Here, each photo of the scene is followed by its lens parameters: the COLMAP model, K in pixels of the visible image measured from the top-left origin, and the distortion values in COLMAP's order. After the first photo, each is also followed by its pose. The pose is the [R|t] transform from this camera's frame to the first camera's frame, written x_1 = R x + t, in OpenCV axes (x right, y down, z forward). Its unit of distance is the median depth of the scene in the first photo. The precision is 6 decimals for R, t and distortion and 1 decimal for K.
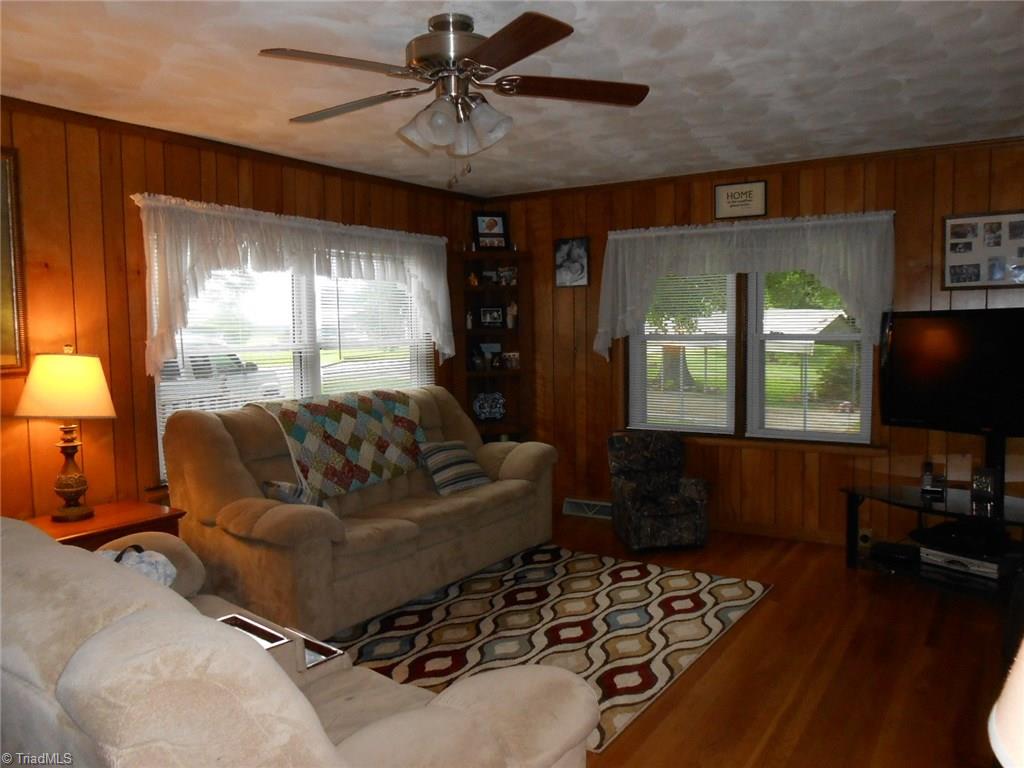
lens RADIAL K [[797.0, 0, 511.4], [0, 797.0, 380.6], [0, 0, 1]] dist [-0.035417, 0.049684]
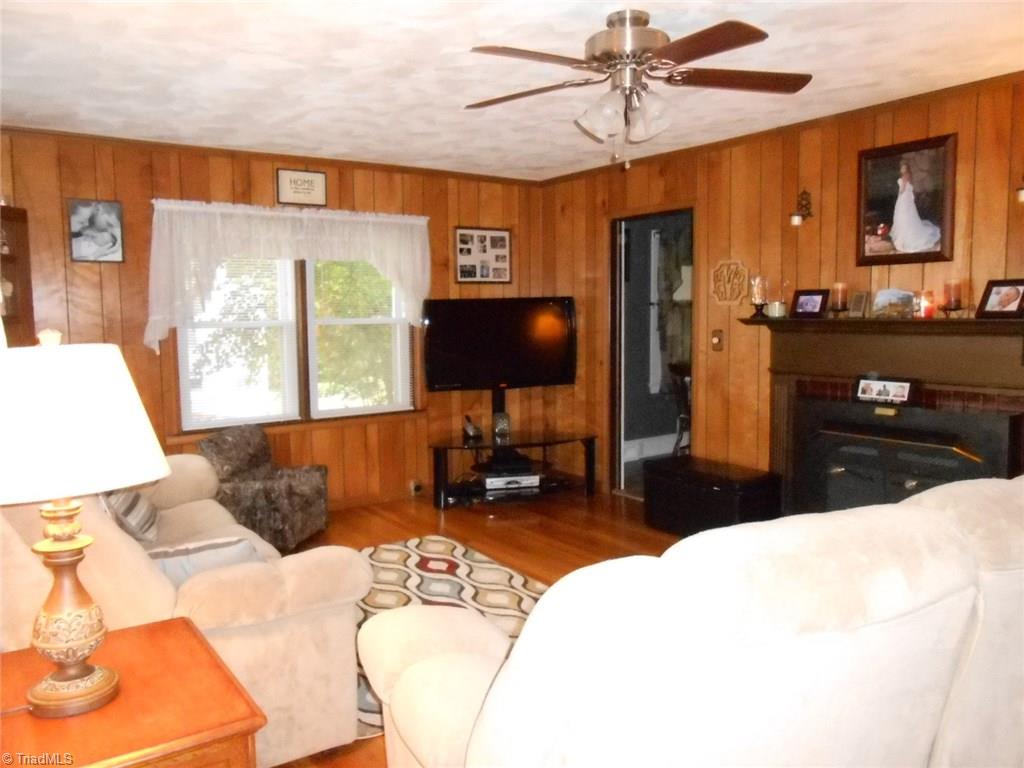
lens RADIAL K [[797.0, 0, 515.1], [0, 797.0, 385.4], [0, 0, 1]] dist [-0.035417, 0.049684]
pose [[0.376200, -0.078189, 0.923233, -0.587712], [0.074457, 0.995762, 0.053991, -0.010140], [-0.923542, 0.048429, 0.380427, 0.389002]]
